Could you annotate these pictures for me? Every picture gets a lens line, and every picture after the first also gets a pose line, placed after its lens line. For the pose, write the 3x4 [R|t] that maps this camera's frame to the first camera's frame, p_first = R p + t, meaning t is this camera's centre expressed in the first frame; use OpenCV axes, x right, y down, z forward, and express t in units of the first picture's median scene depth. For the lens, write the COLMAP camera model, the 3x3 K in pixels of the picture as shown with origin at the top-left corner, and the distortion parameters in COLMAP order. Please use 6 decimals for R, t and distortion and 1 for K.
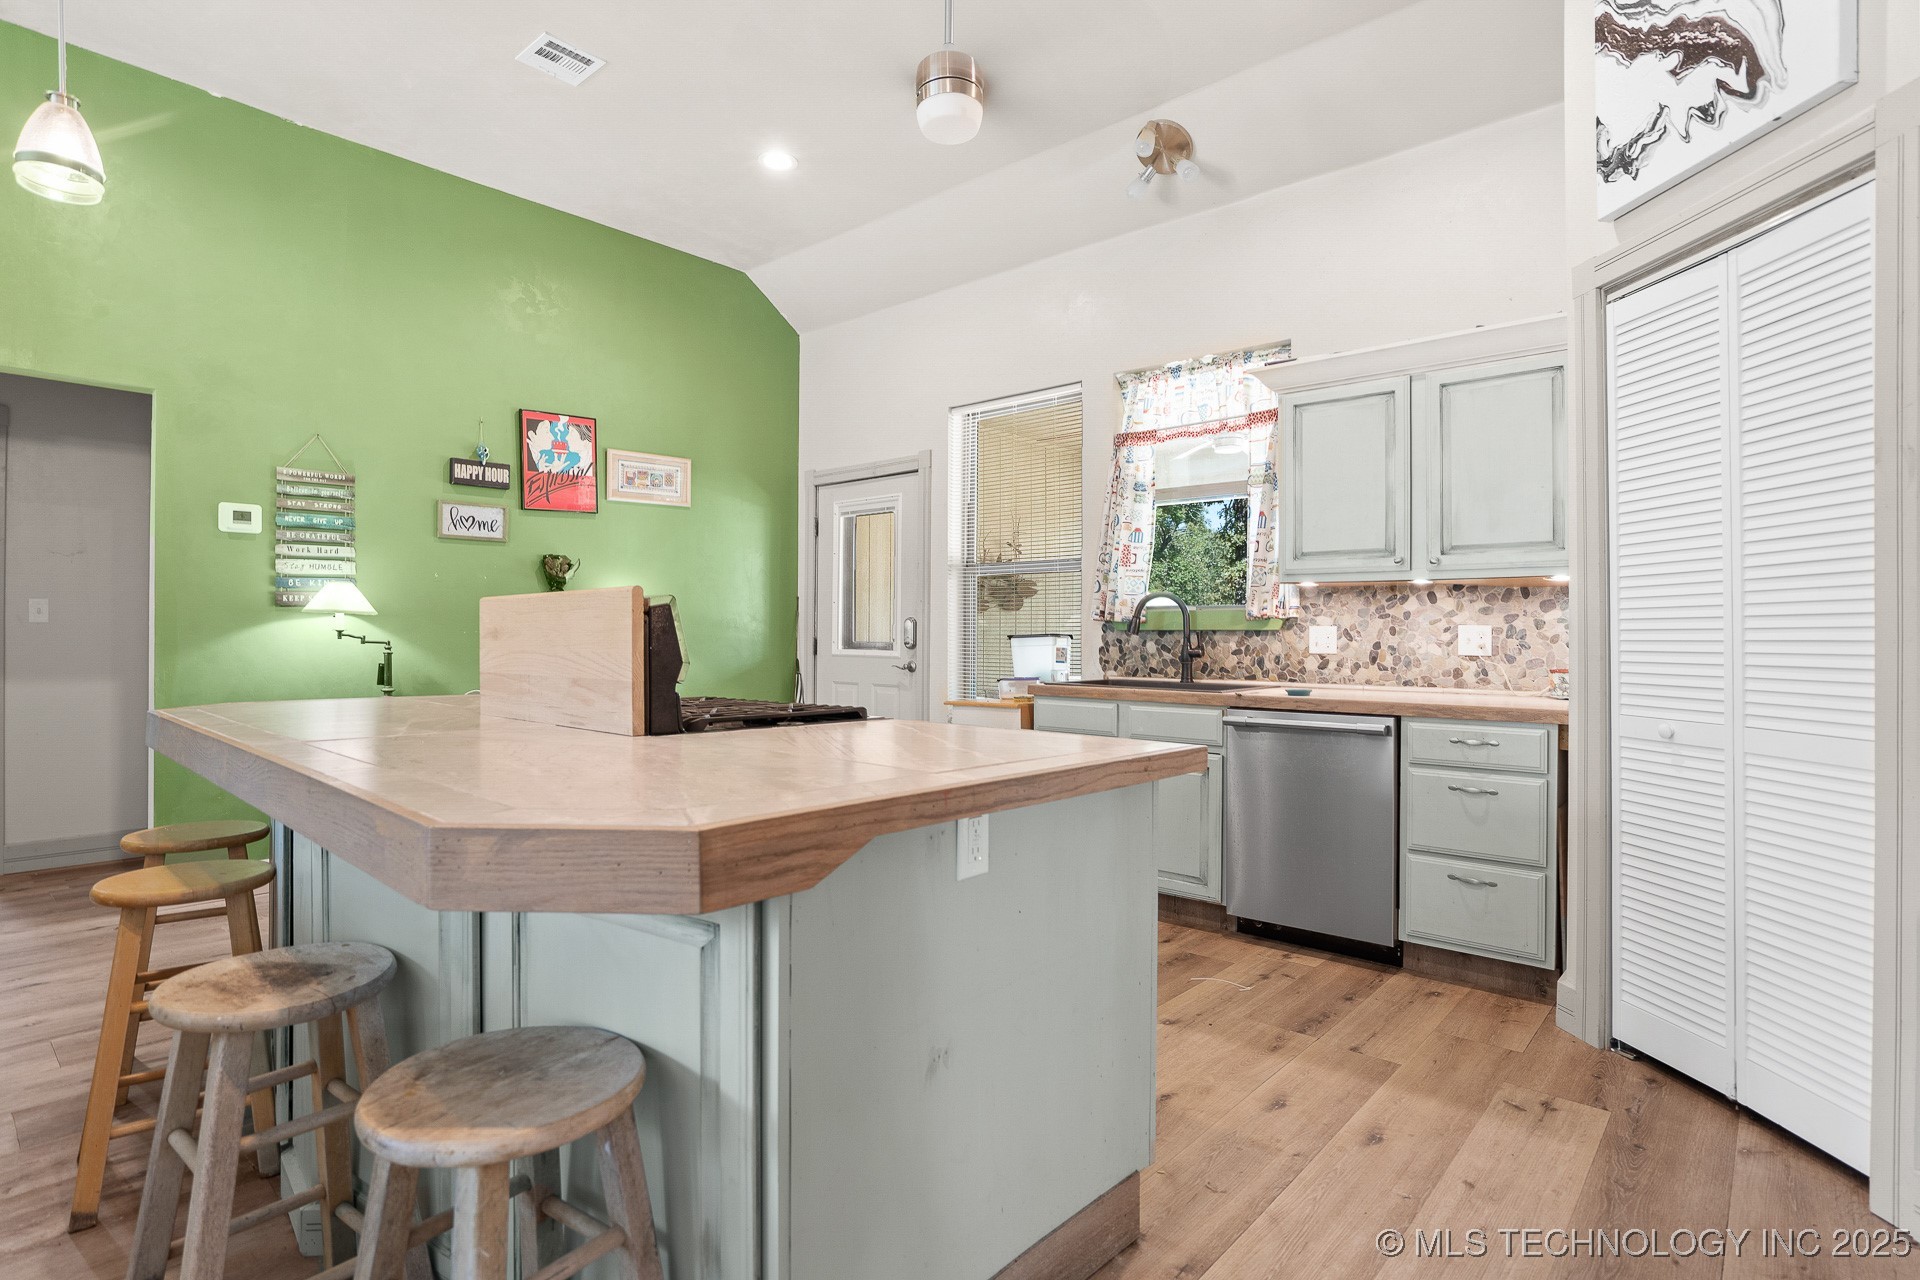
lens RADIAL K [[964.1, 0, 958.8], [0, 964.1, 634.7], [0, 0, 1]] dist [-0.049037, 0.023347]
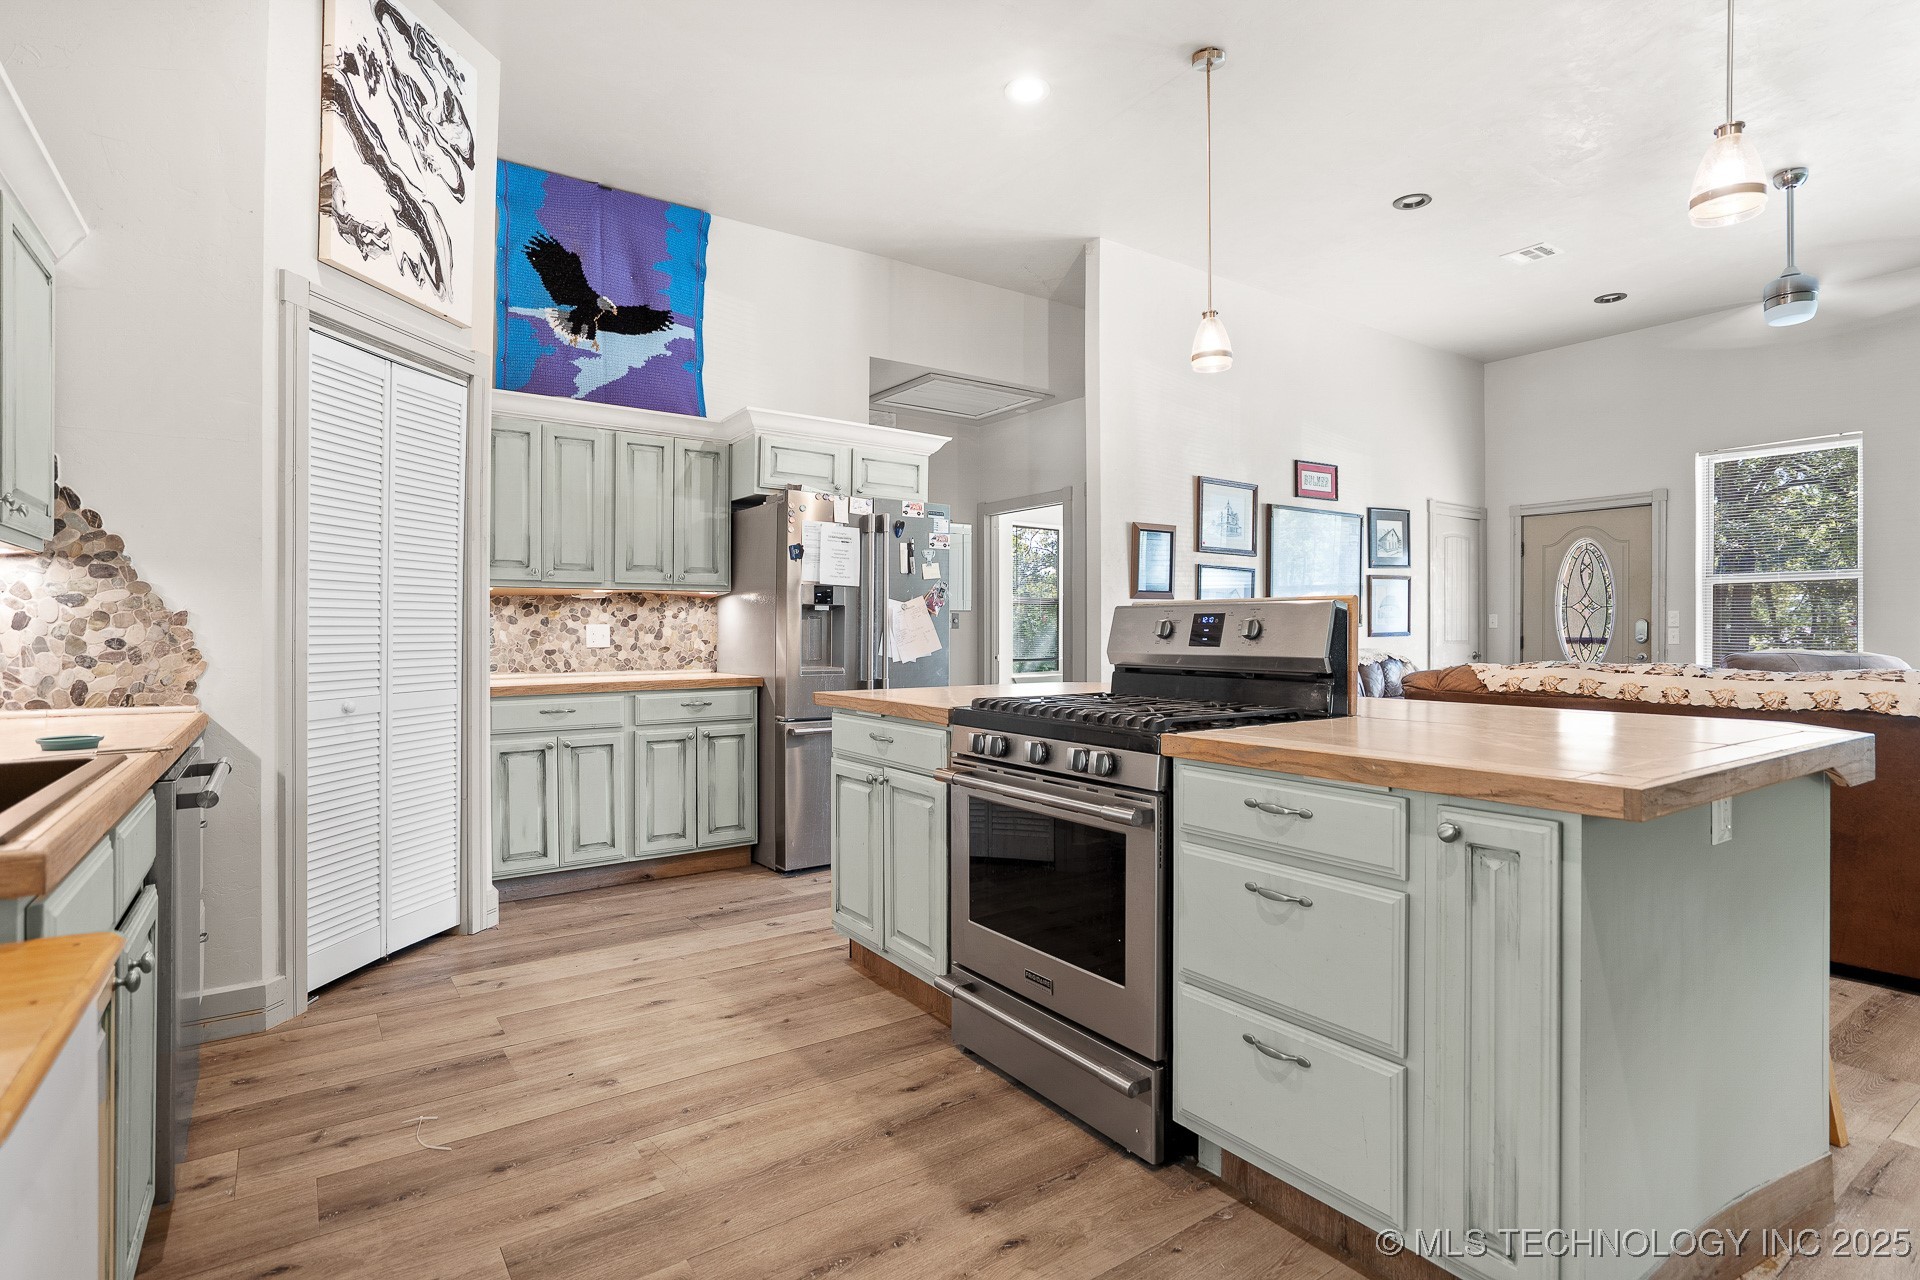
lens RADIAL K [[964.1, 0, 955.1], [0, 964.1, 629.2], [0, 0, 1]] dist [-0.049037, 0.023347]
pose [[-0.972377, -0.002919, 0.233397, -0.198222], [-0.003324, 0.999994, -0.001340, -0.000794], [-0.233392, -0.002079, -0.972381, 1.241798]]
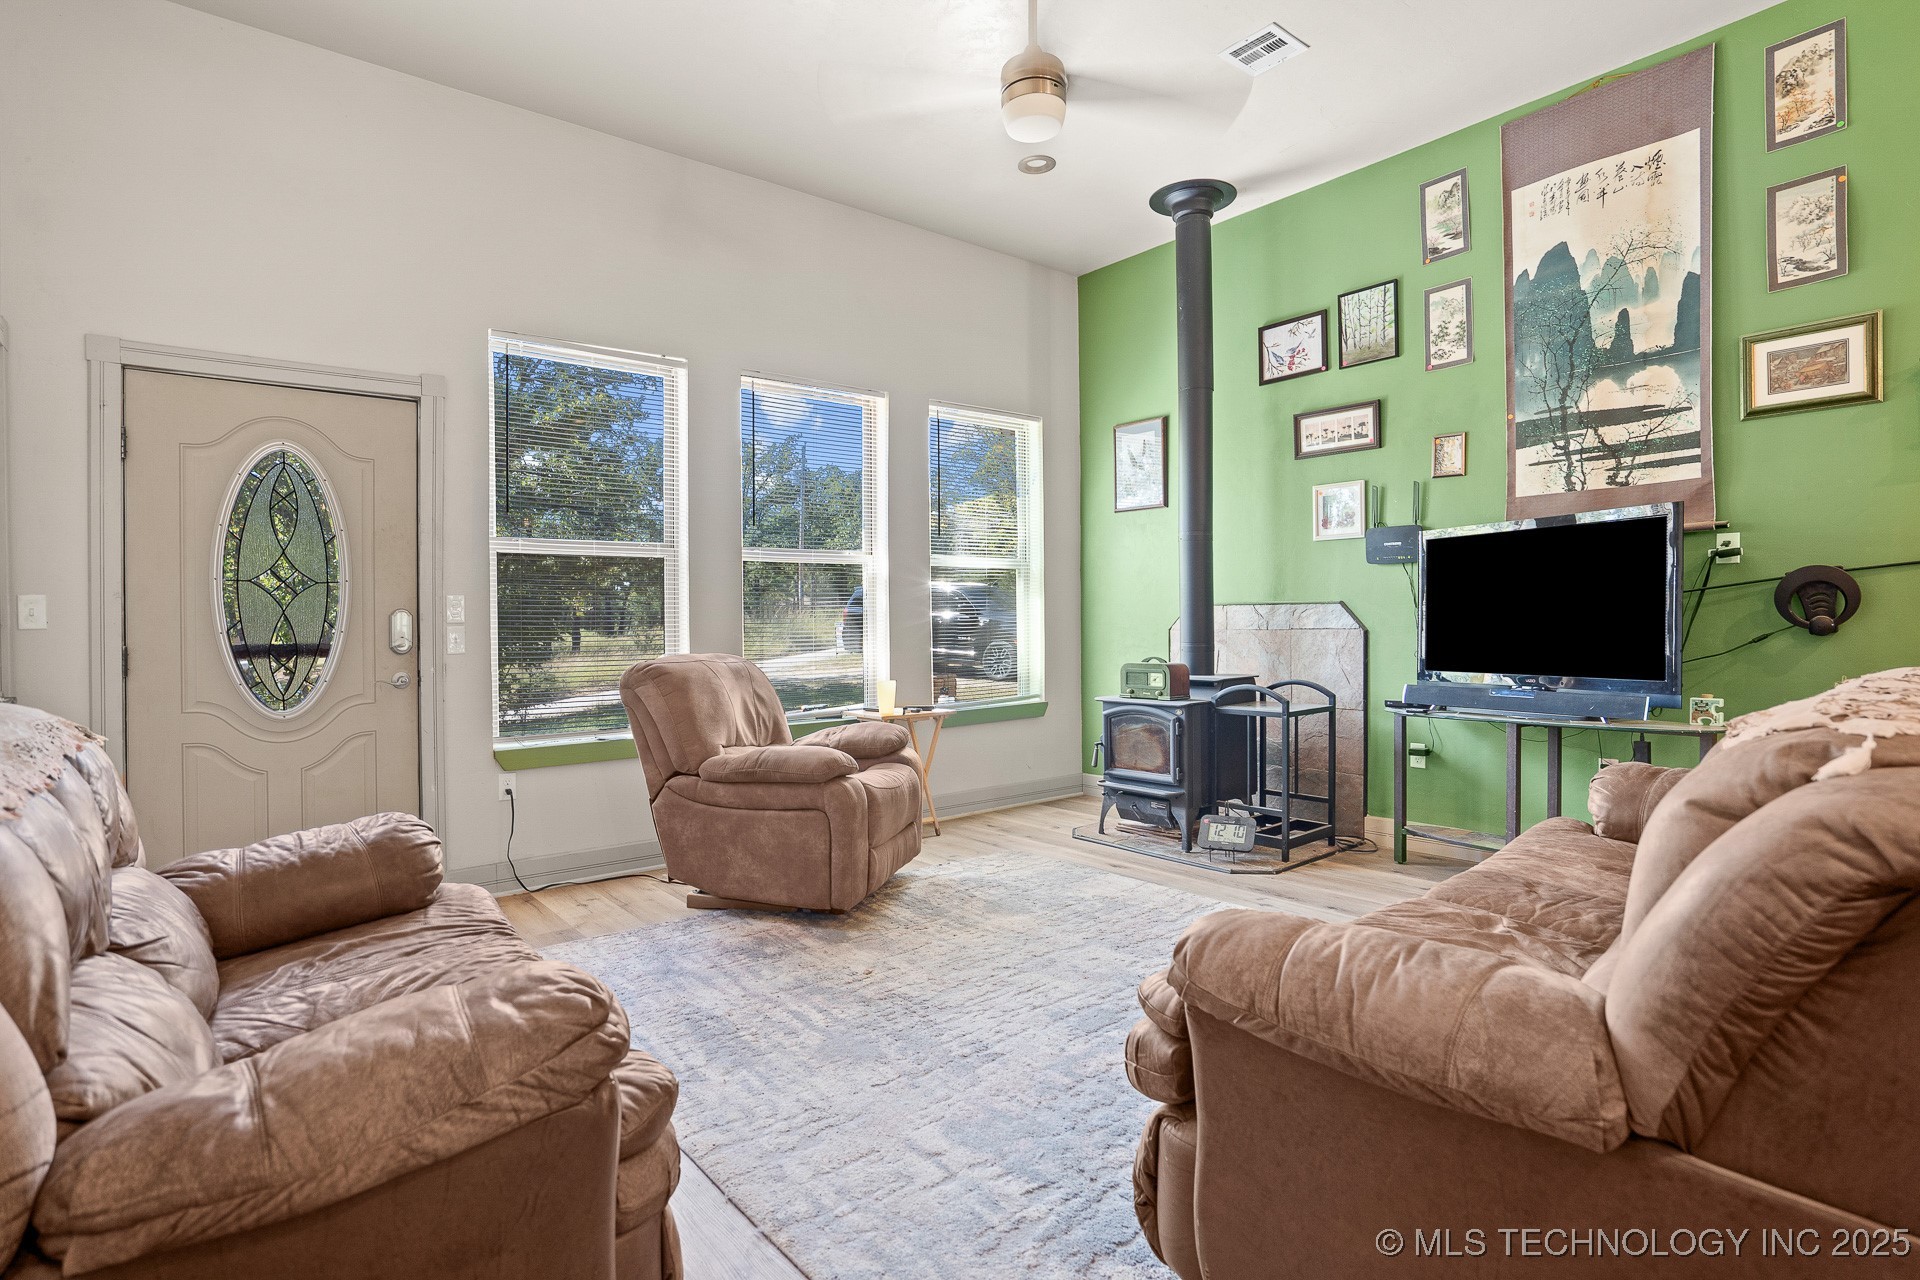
lens RADIAL K [[964.1, 0, 954.2], [0, 964.1, 626.1], [0, 0, 1]] dist [-0.049037, 0.023347]
pose [[-0.163383, 0.000911, -0.986562, -0.176635], [0.013146, 0.999913, -0.001254, 0.000543], [0.986475, -0.013174, -0.163381, -0.066377]]
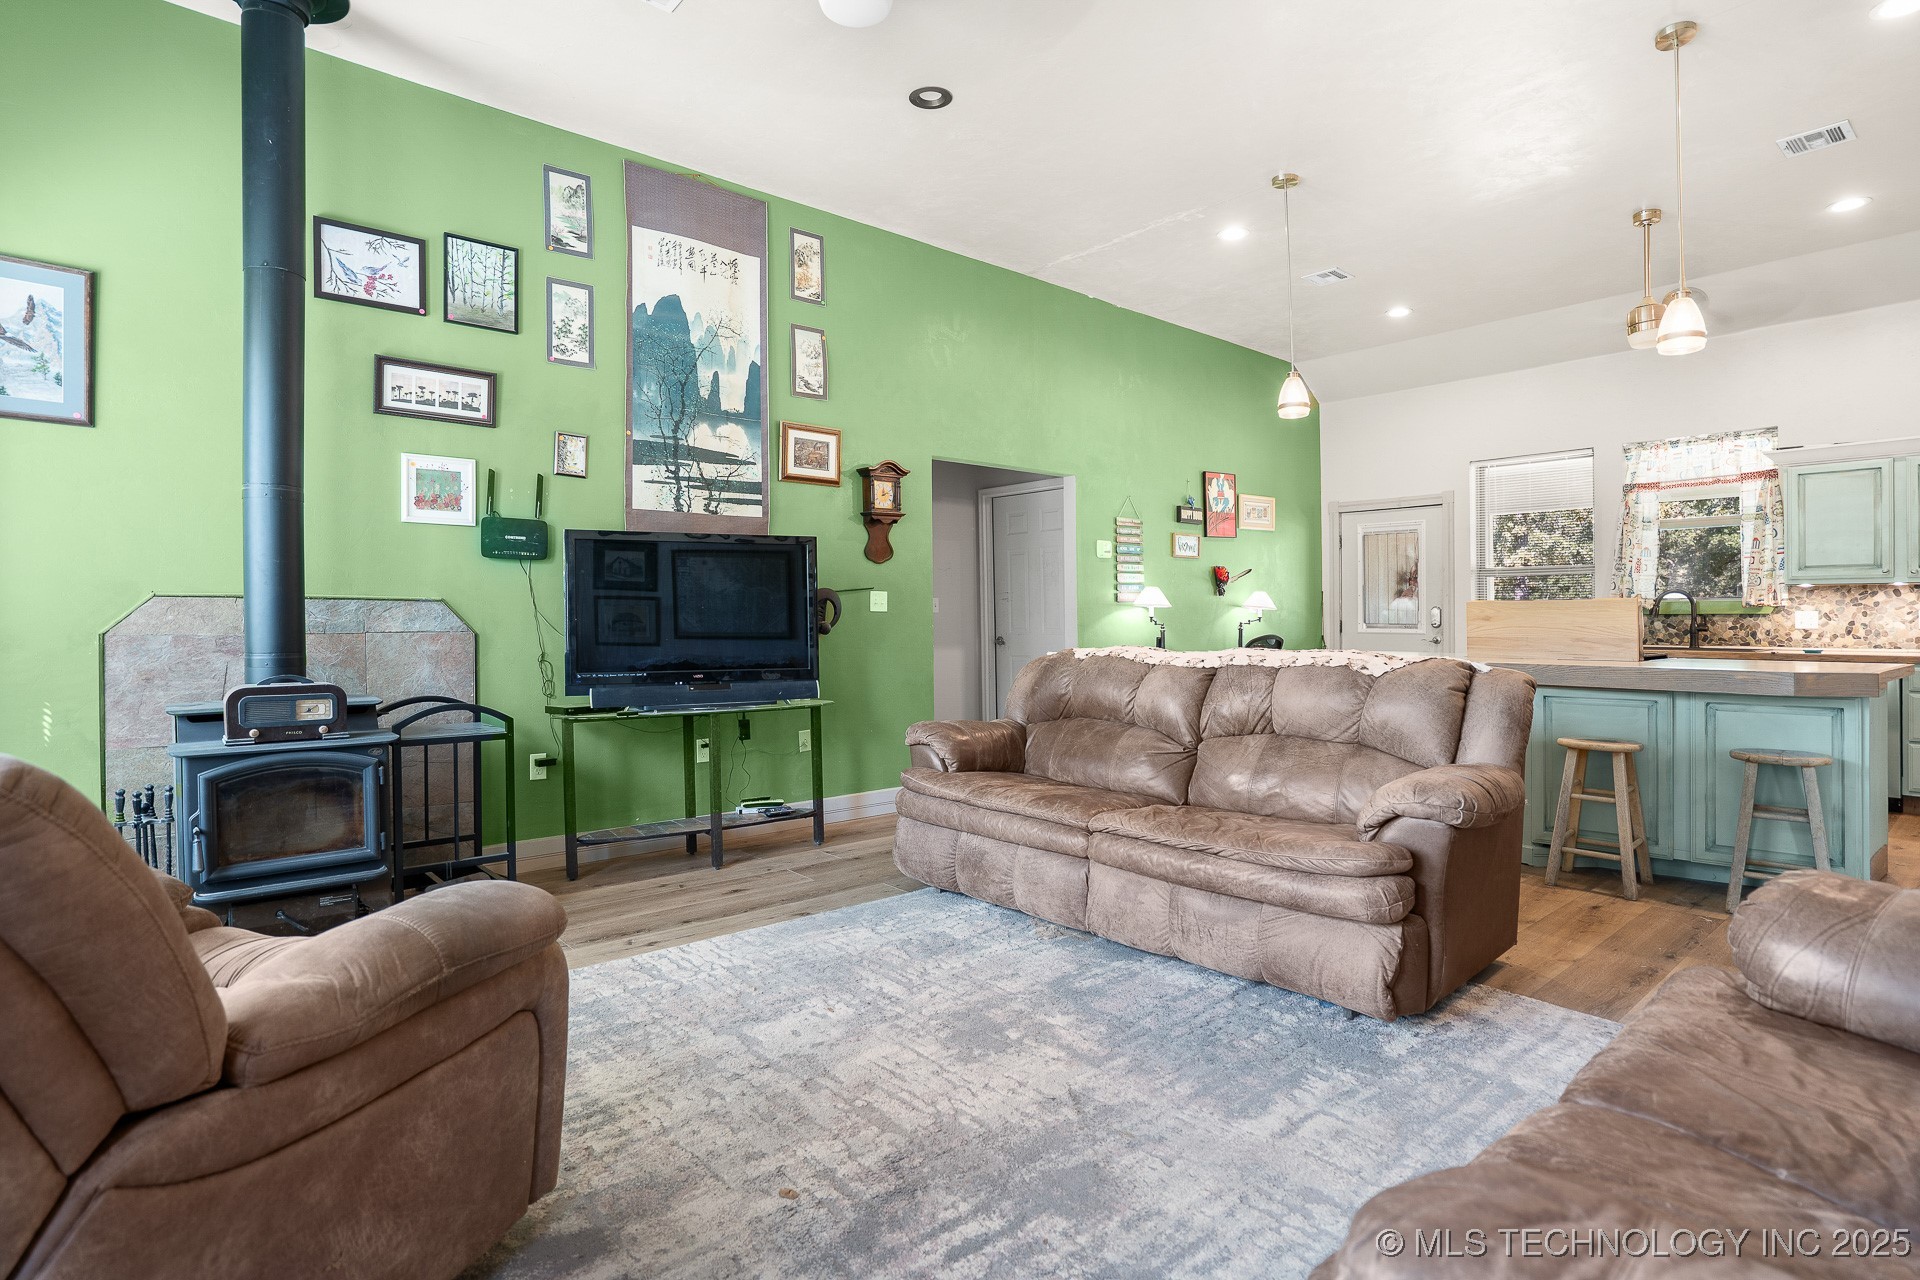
lens RADIAL K [[964.1, 0, 965.8], [0, 964.1, 614.7], [0, 0, 1]] dist [-0.049037, 0.023347]
pose [[0.991003, -0.004704, -0.133759, -0.781800], [0.004125, 0.999981, -0.004611, -0.001622], [0.133778, 0.004018, 0.991003, -0.714308]]
